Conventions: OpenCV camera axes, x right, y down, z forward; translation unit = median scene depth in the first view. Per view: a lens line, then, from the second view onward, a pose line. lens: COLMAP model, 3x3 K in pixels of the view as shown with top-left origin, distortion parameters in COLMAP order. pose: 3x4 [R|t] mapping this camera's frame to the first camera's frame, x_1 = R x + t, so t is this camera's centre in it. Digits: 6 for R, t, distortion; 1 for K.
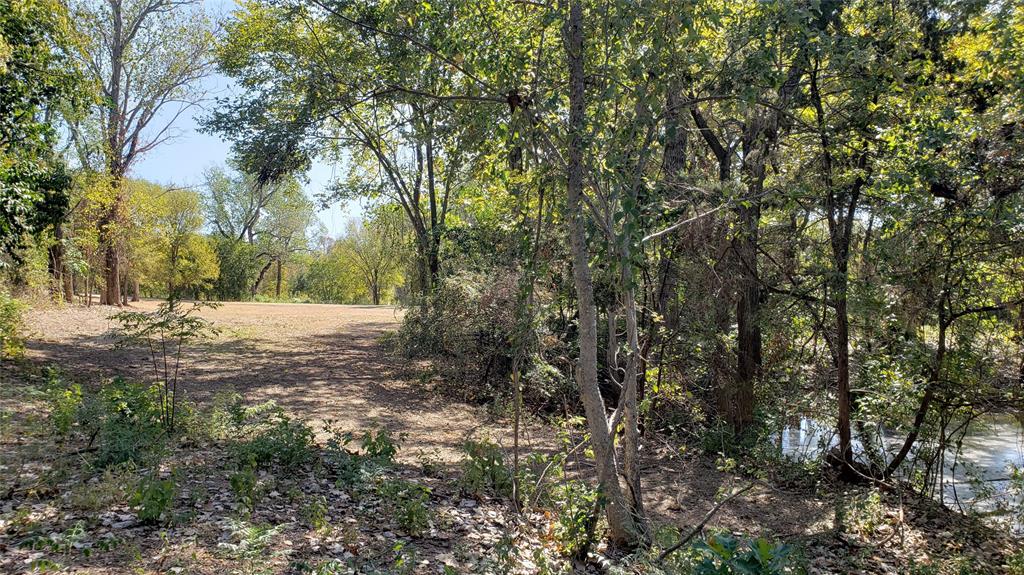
lens RADIAL K [[803.6, 0, 511.7], [0, 803.6, 298.9], [0, 0, 1]] dist [0.040392, -0.000361]
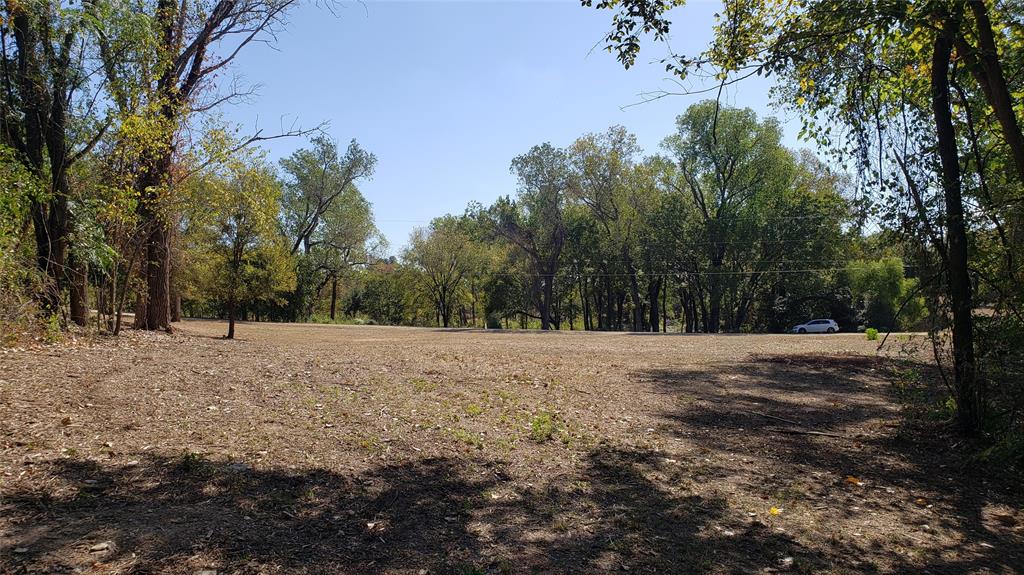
lens RADIAL K [[787.3, 0, 513.5], [0, 787.3, 285.7], [0, 0, 1]] dist [0.097573, -0.004746]
pose [[0.999712, 0.006096, -0.023195, -0.087267], [-0.007127, 0.998978, -0.044644, 0.000089], [0.022899, 0.044797, 0.998734, 0.167979]]
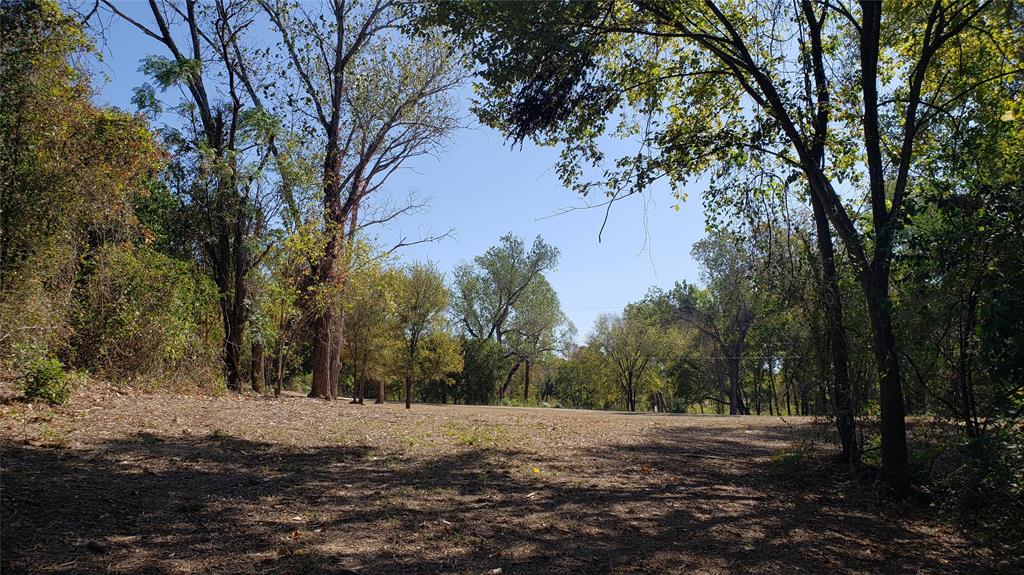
lens RADIAL K [[785.3, 0, 512.7], [0, 785.3, 263.6], [0, 0, 1]] dist [0.041958, -0.030390]
pose [[0.956976, -0.043133, -0.286944, -0.044286], [-0.009990, 0.983407, -0.181140, 0.006400], [0.289996, 0.176213, 0.940665, 0.136463]]
